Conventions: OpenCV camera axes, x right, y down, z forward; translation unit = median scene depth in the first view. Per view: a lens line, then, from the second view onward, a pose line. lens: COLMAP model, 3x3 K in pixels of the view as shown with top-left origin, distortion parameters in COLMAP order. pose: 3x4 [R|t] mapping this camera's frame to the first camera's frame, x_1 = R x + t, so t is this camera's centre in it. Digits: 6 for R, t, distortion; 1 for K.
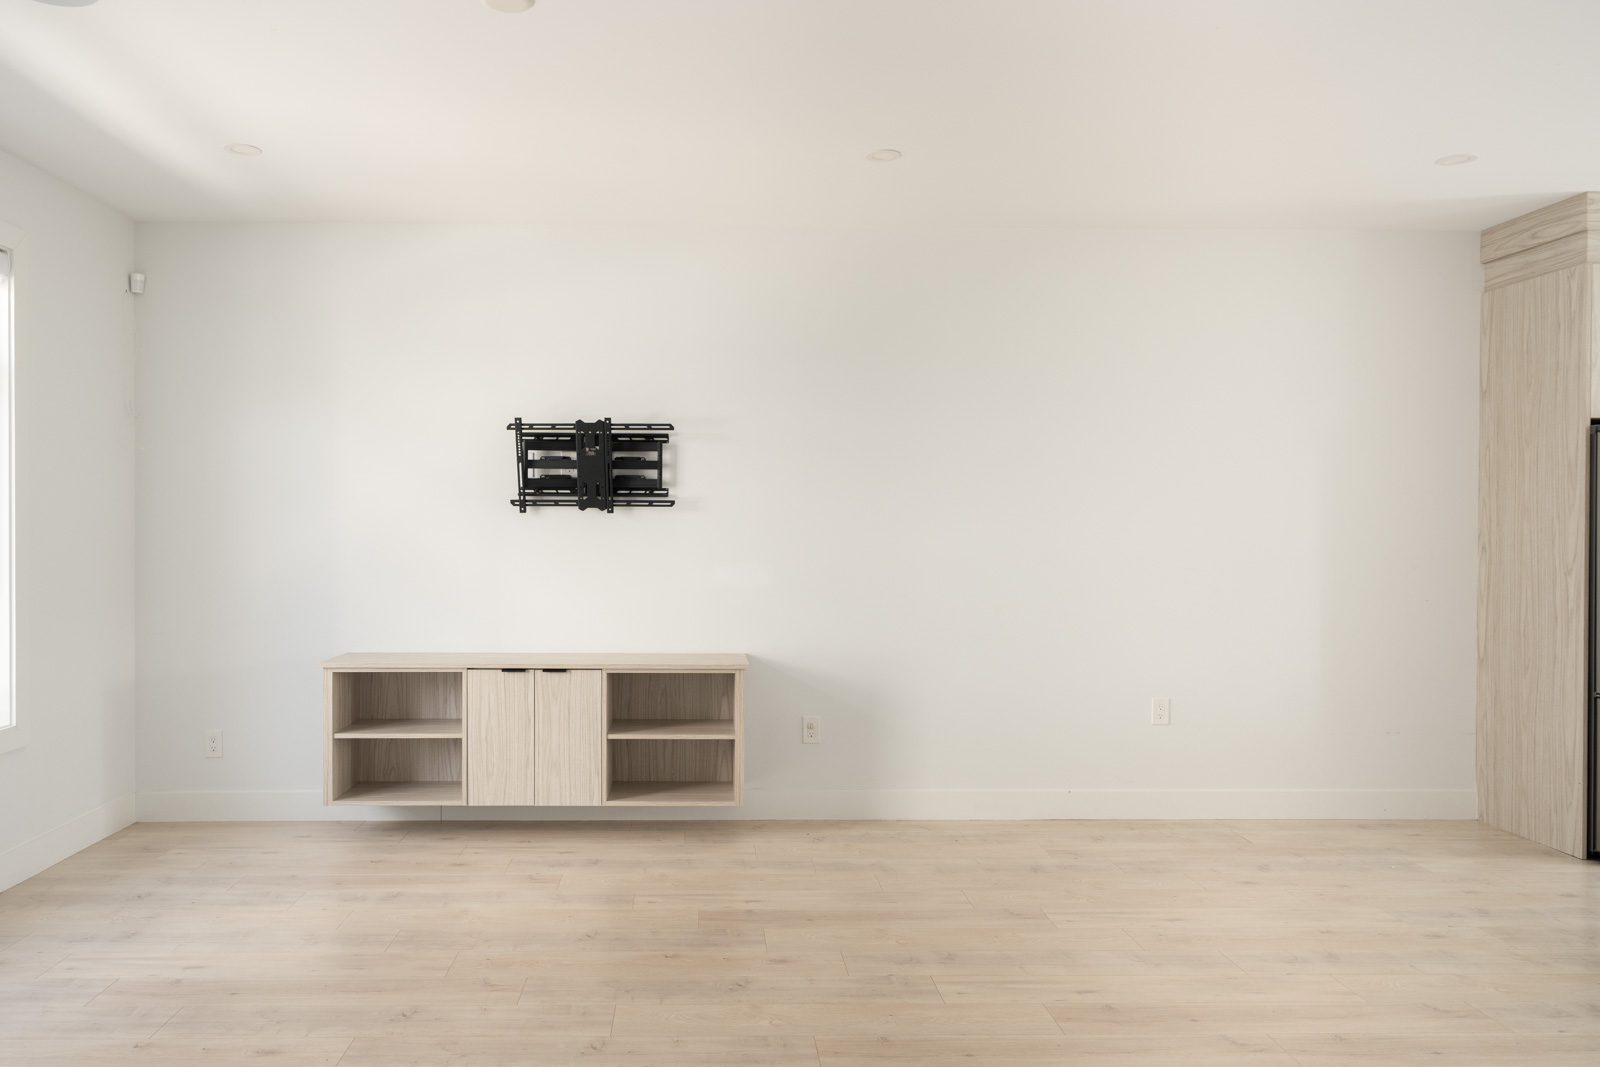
lens RADIAL K [[1090.7, 0, 772.9], [0, 1090.7, 532.1], [0, 0, 1]] dist [0.002038, 0.001225]
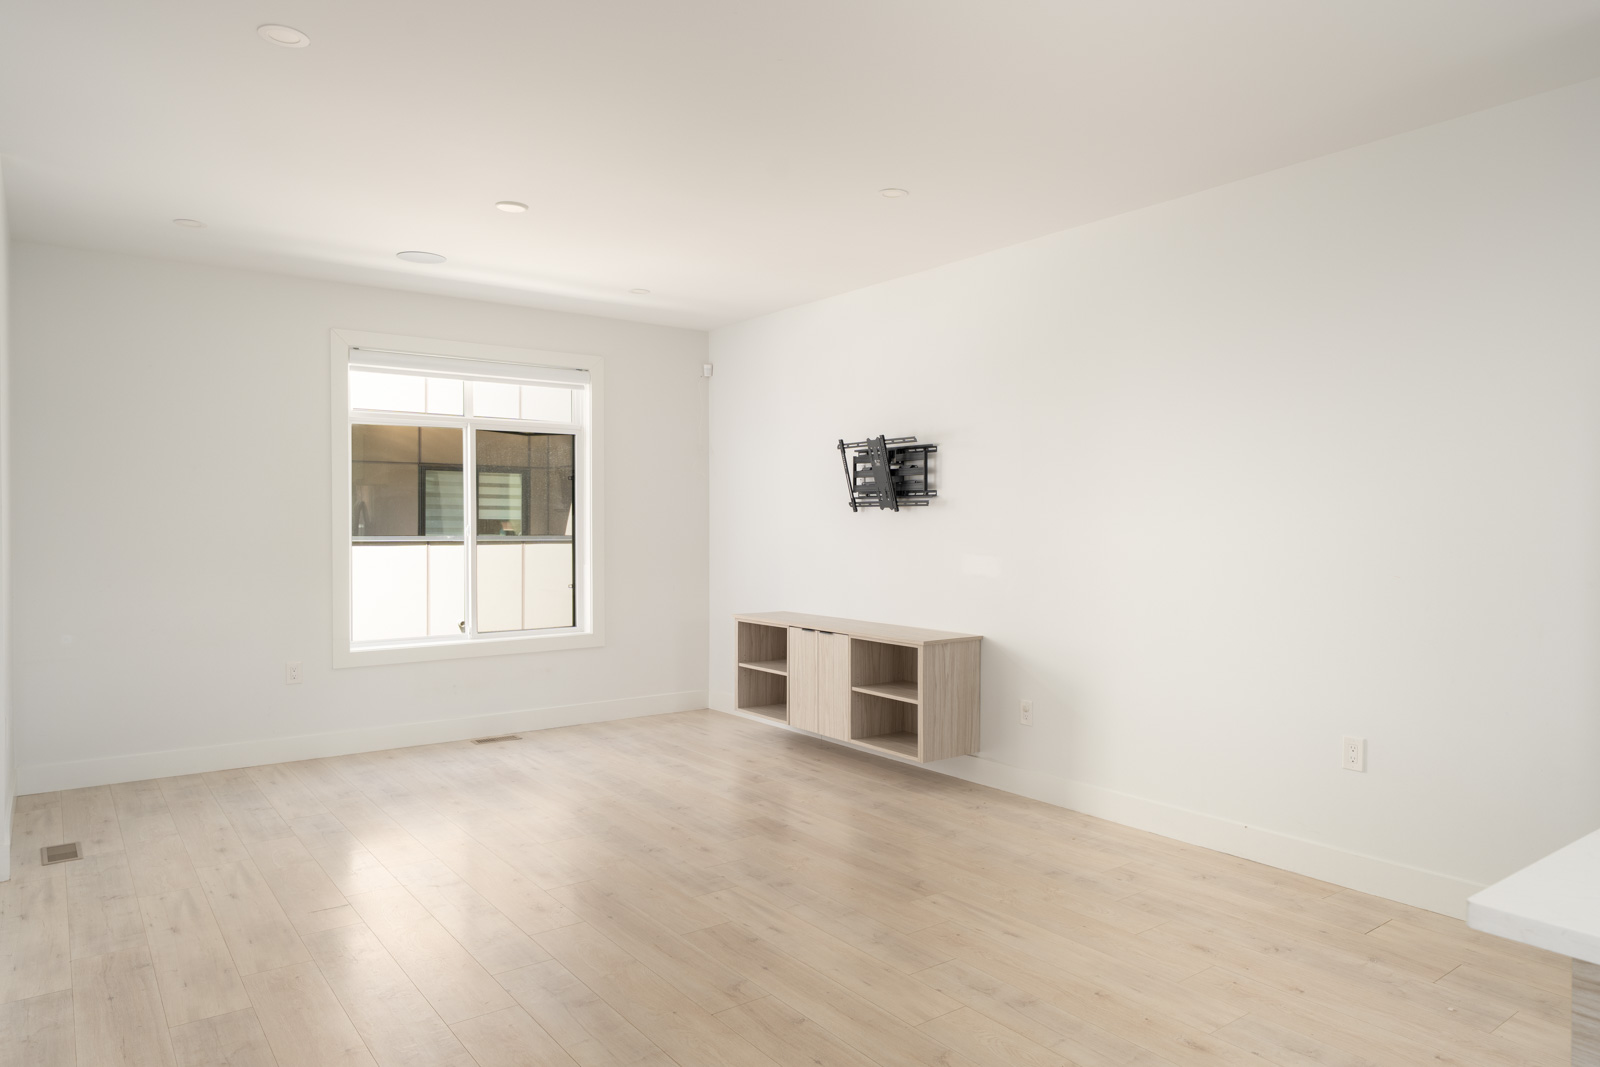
lens RADIAL K [[1062.2, 0, 901.7], [0, 1062.2, 535.7], [0, 0, 1]] dist [-0.003647, -0.003553]
pose [[0.604673, 0.008162, -0.796432, 0.847868], [-0.003690, 0.999965, 0.007446, 0.000805], [0.796465, -0.001563, 0.604683, 0.295734]]
